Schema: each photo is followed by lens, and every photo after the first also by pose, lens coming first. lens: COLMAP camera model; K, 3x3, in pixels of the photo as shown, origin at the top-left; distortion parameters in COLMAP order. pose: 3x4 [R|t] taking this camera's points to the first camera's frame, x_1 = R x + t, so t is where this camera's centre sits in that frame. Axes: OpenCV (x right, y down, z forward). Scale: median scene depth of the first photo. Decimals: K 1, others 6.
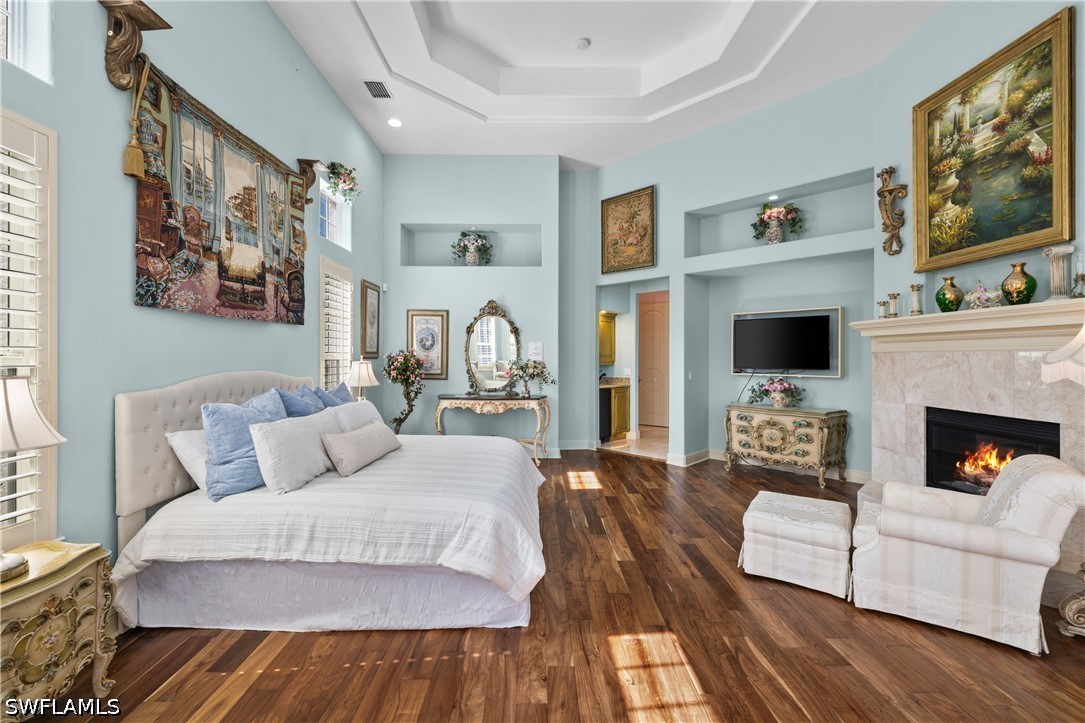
lens RADIAL K [[456.1, 0, 541.8], [0, 456.1, 345.7], [0, 0, 1]] dist [0.000155, 0.000348]
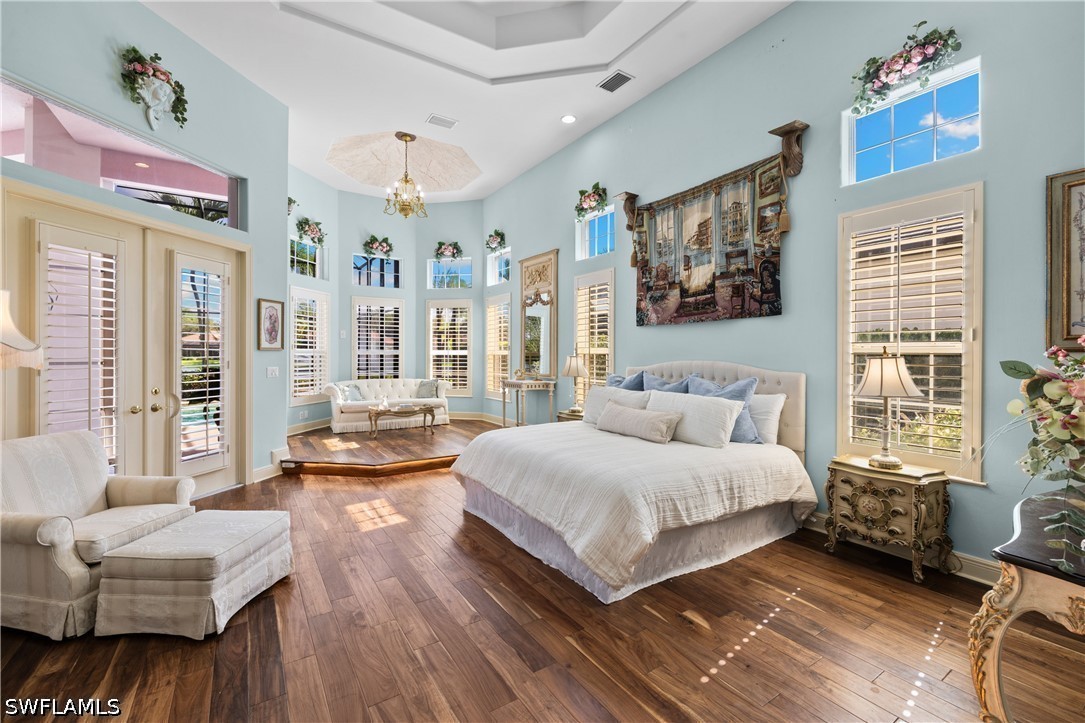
lens RADIAL K [[456.1, 0, 541.8], [0, 456.1, 345.7], [0, 0, 1]] dist [0.000155, 0.000348]
pose [[-0.841584, -0.012852, -0.539973, 0.472903], [0.009188, 0.999232, -0.038103, 0.059620], [0.540047, -0.037028, -0.840820, 1.900939]]
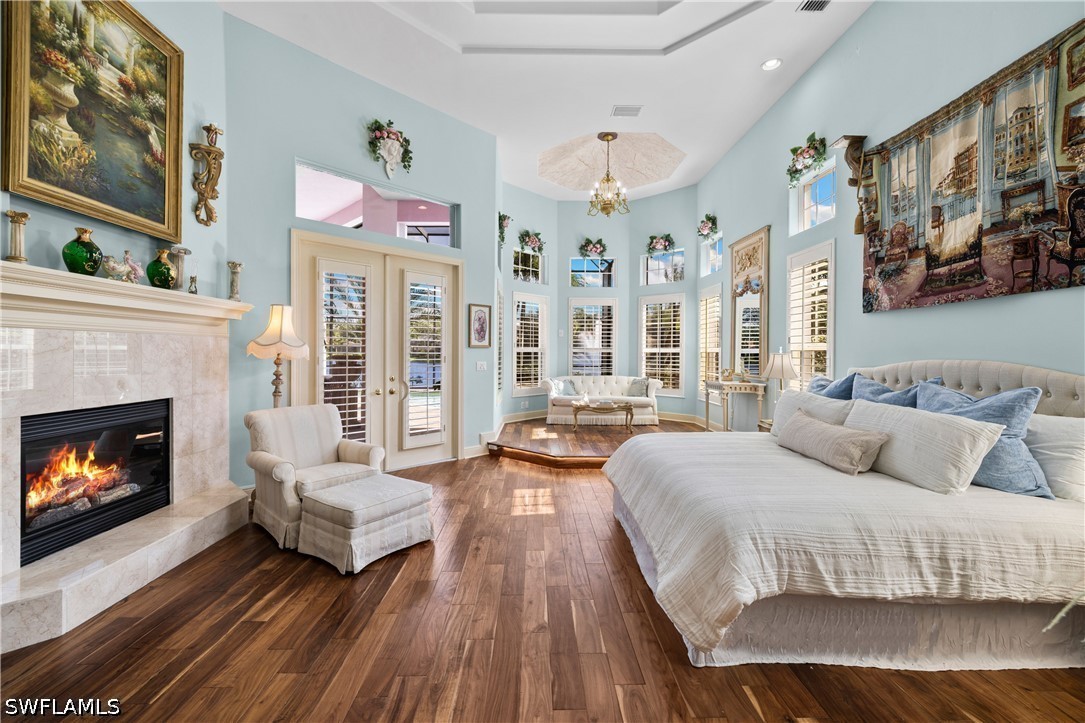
lens RADIAL K [[456.1, 0, 541.8], [0, 456.1, 345.7], [0, 0, 1]] dist [0.000155, 0.000348]
pose [[-0.999947, -0.005899, -0.008391, 0.178697], [-0.005583, 0.999291, -0.037240, 0.066996], [0.008605, -0.037191, -0.999271, 1.914279]]
